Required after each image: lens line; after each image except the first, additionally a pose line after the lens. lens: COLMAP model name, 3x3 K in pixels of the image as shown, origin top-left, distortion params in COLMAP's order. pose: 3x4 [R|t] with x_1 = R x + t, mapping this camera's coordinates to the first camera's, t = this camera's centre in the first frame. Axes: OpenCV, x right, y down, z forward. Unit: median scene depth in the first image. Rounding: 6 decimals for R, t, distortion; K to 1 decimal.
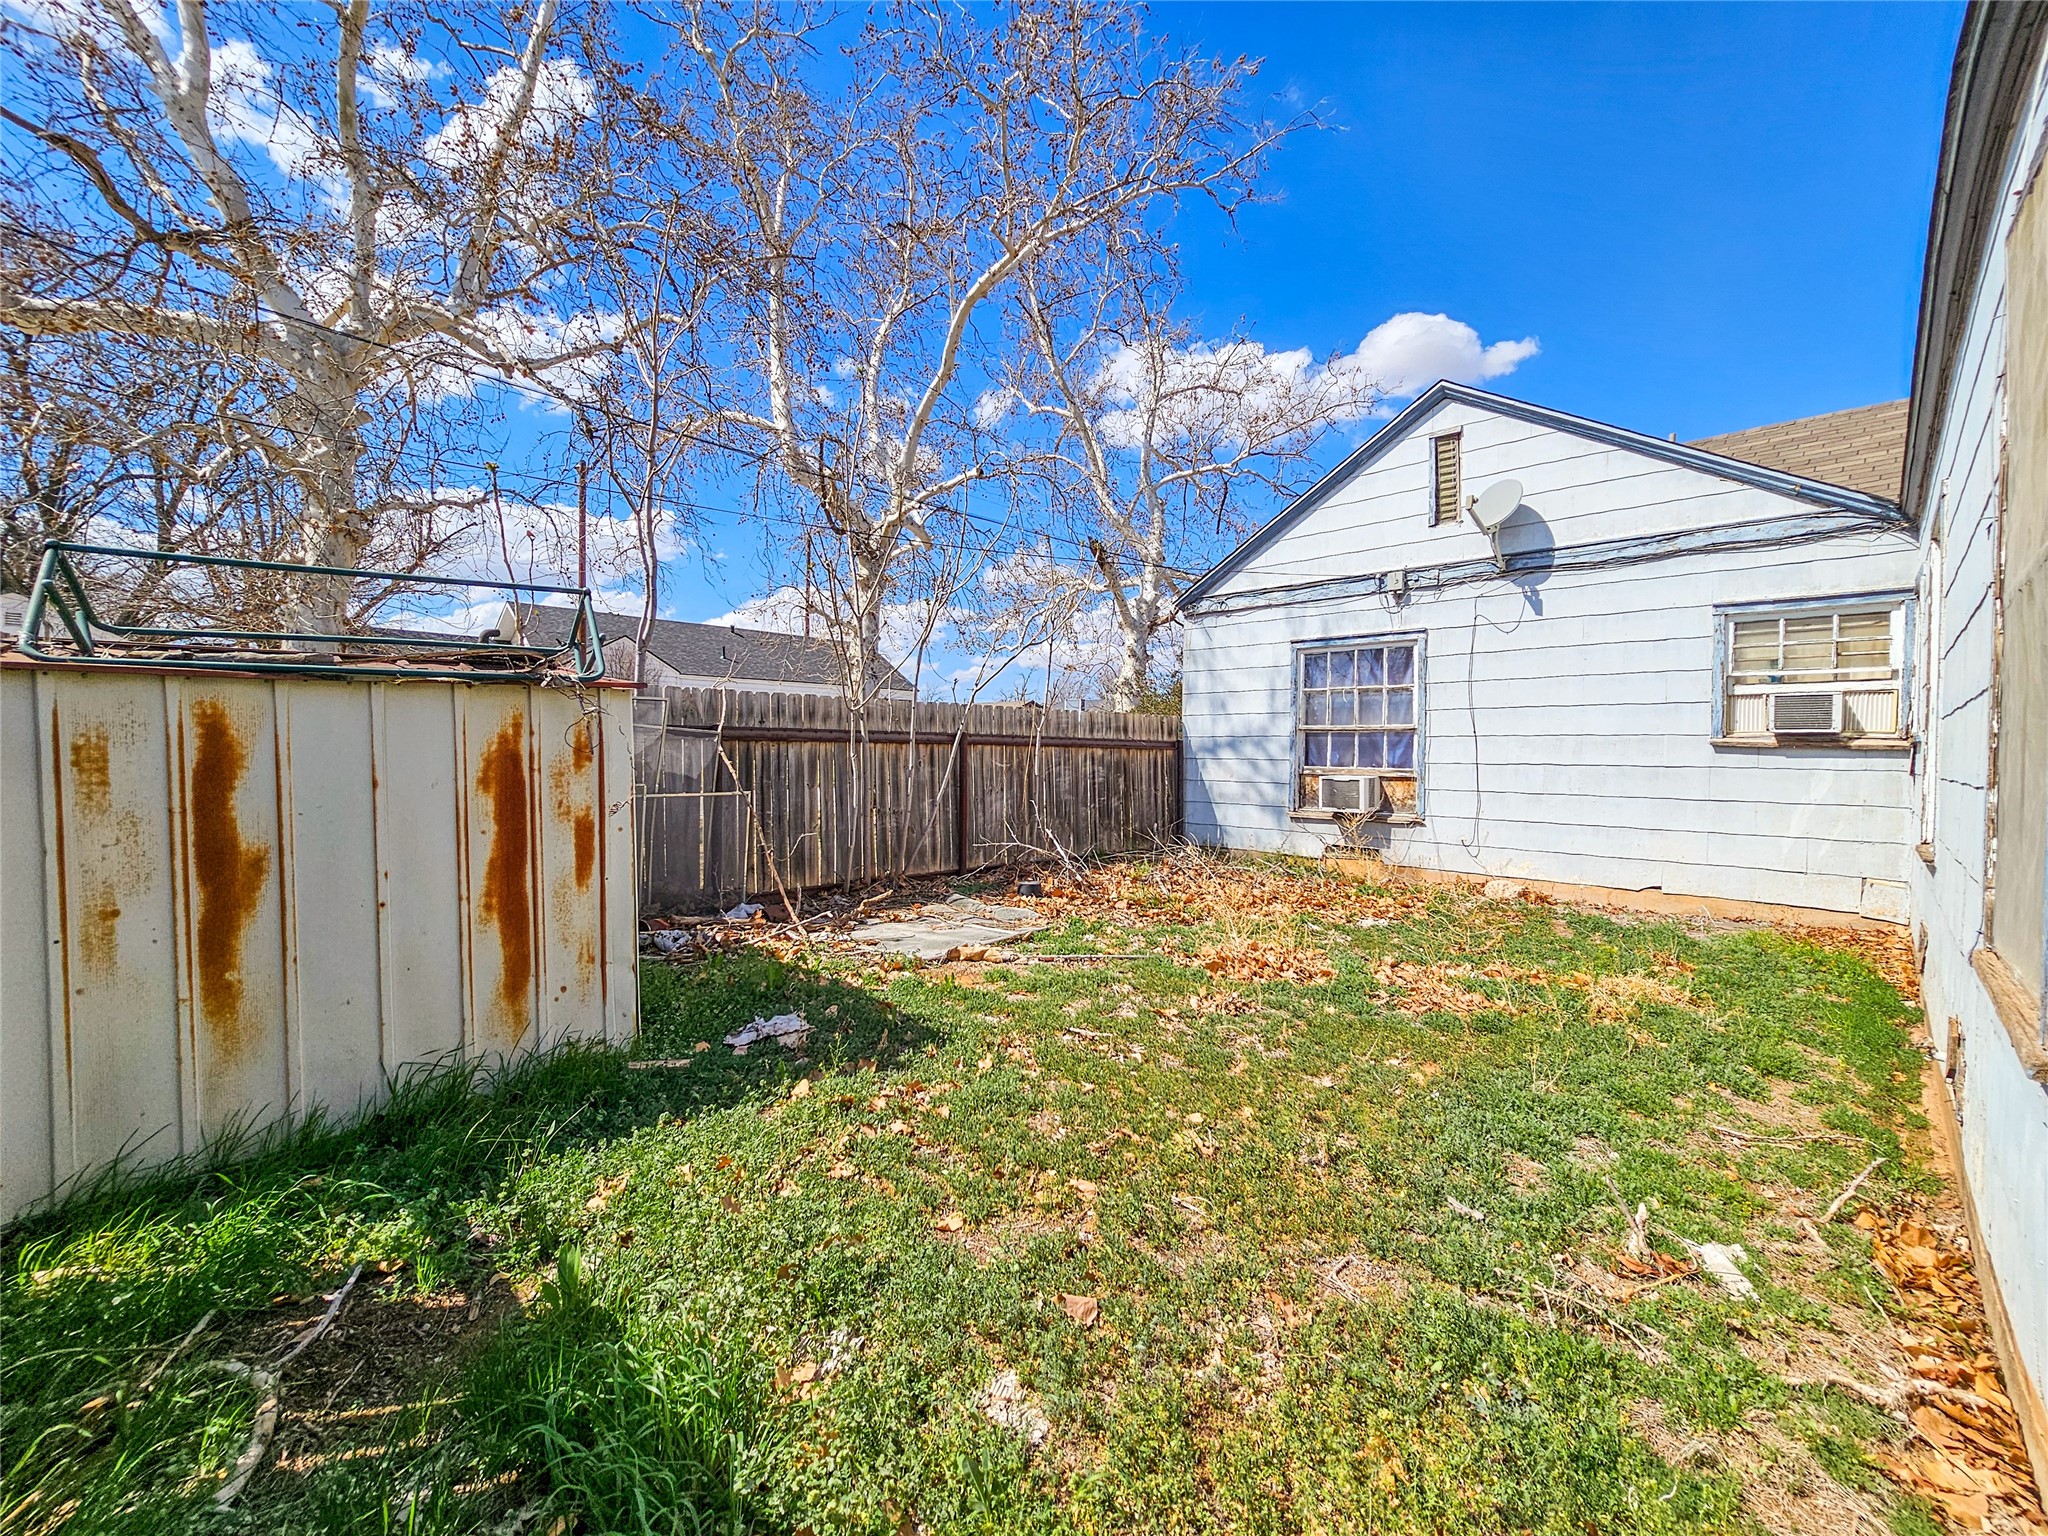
lens RADIAL K [[836.4, 0, 1036.0], [0, 836.4, 766.3], [0, 0, 1]] dist [-0.002197, 0.000224]
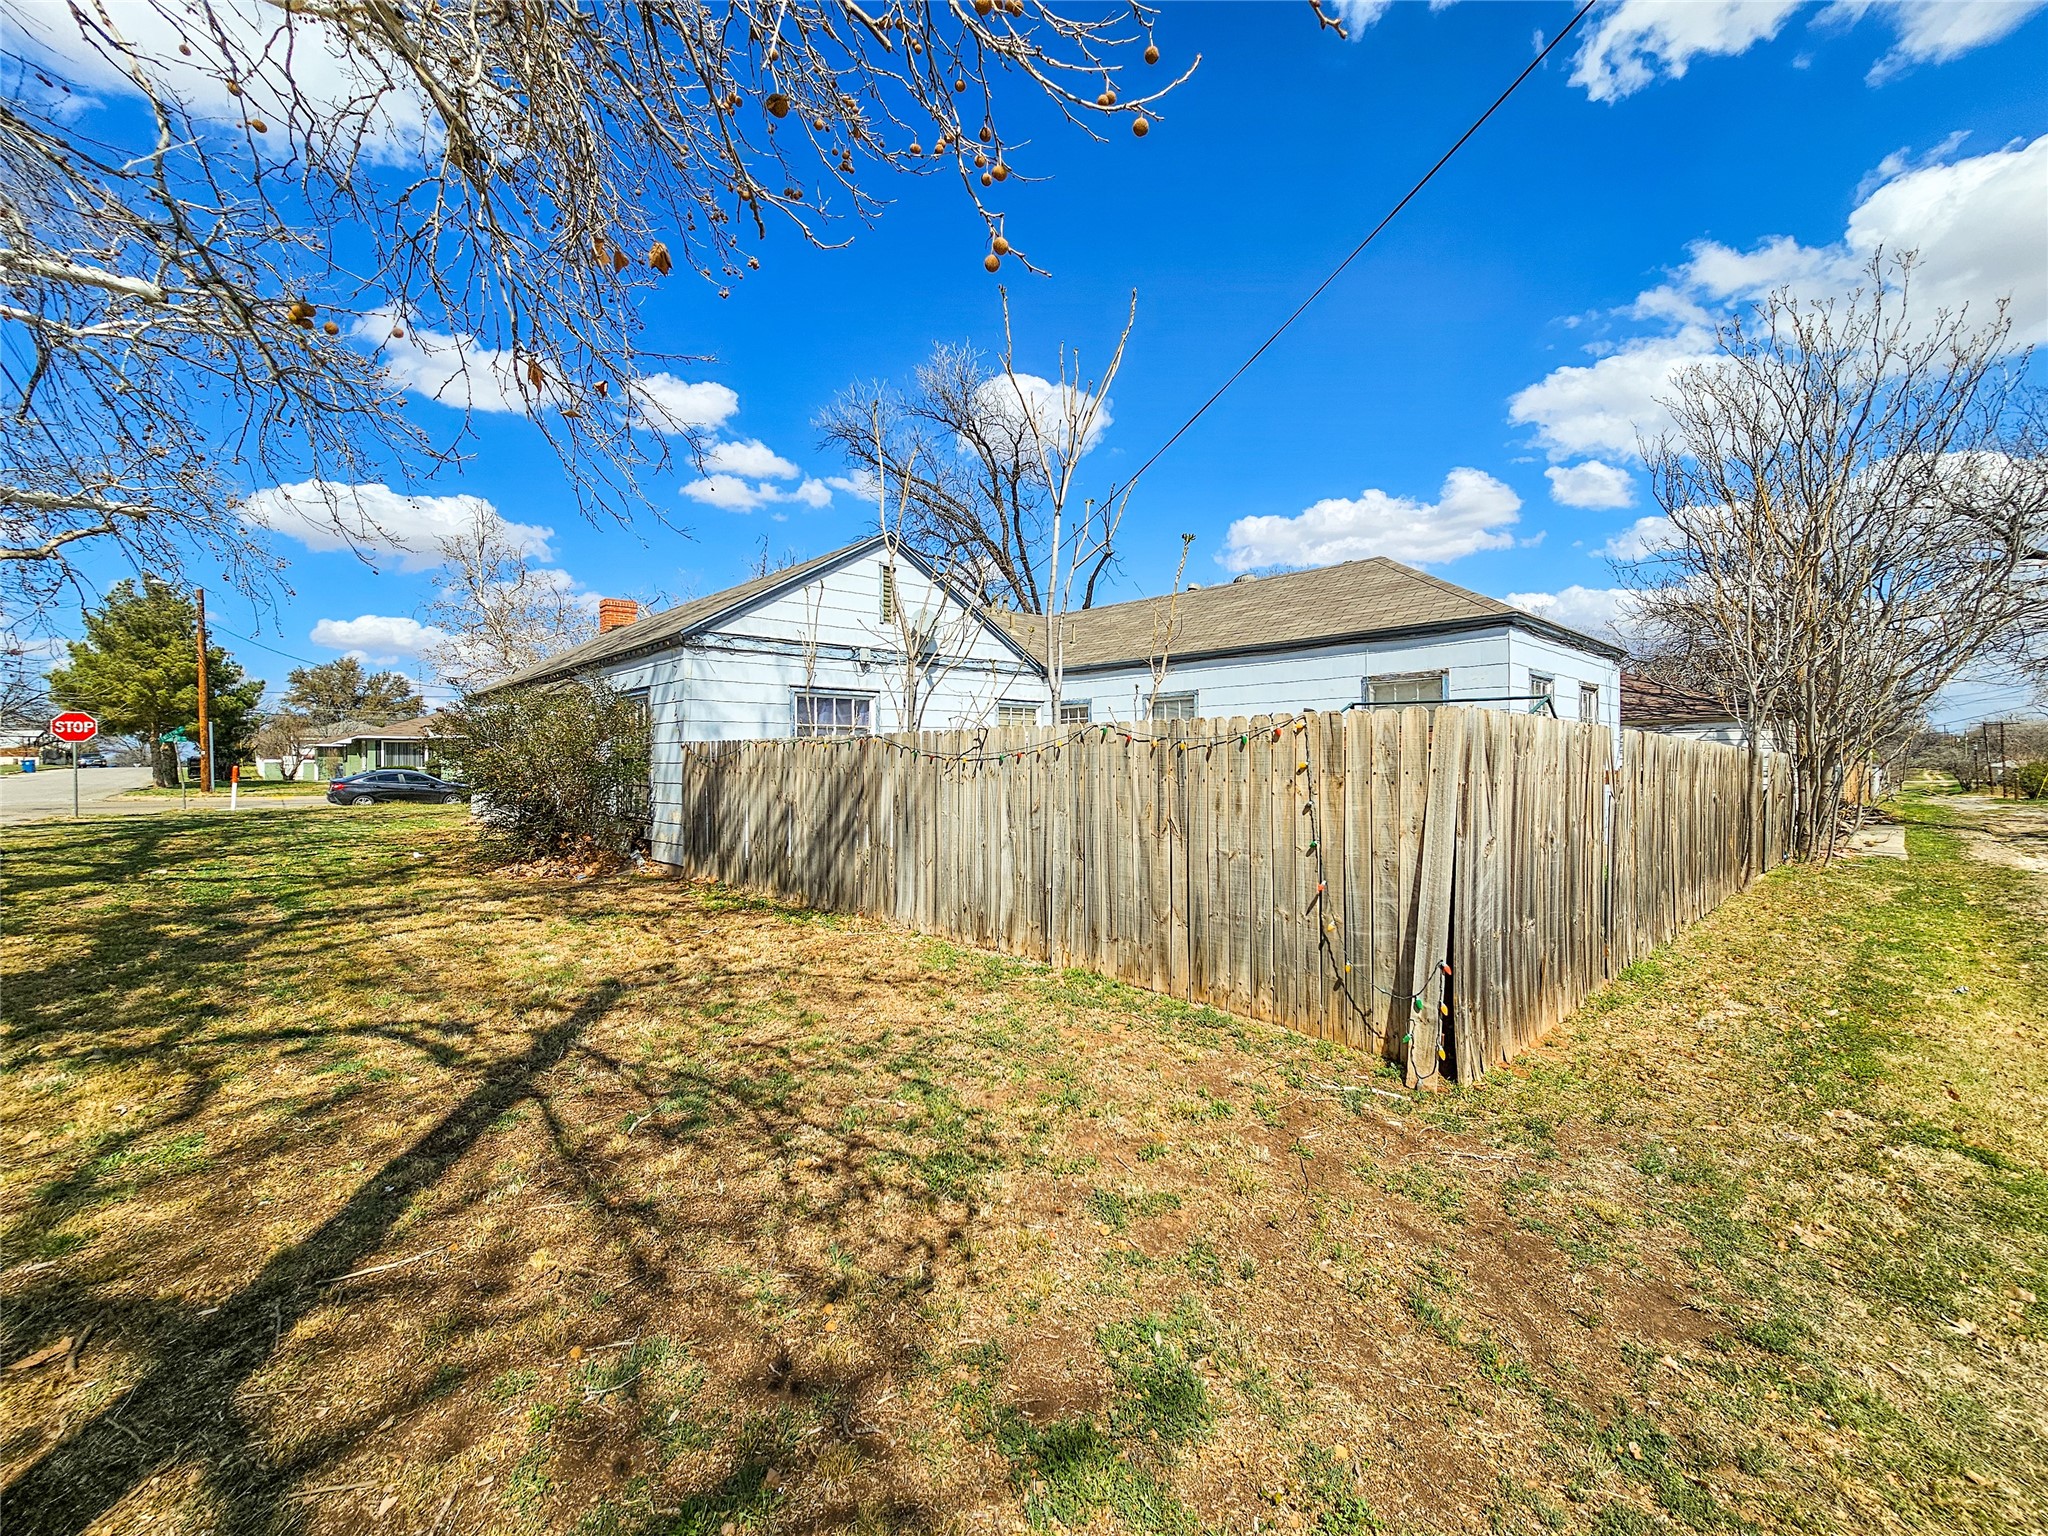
lens RADIAL K [[836.4, 0, 1024.4], [0, 836.4, 765.7], [0, 0, 1]] dist [-0.002197, 0.000224]
pose [[0.021300, -0.026733, 0.999416, -1.013304], [0.026809, 0.999298, 0.026158, -0.060011], [-0.999414, 0.026236, 0.022002, 0.696464]]
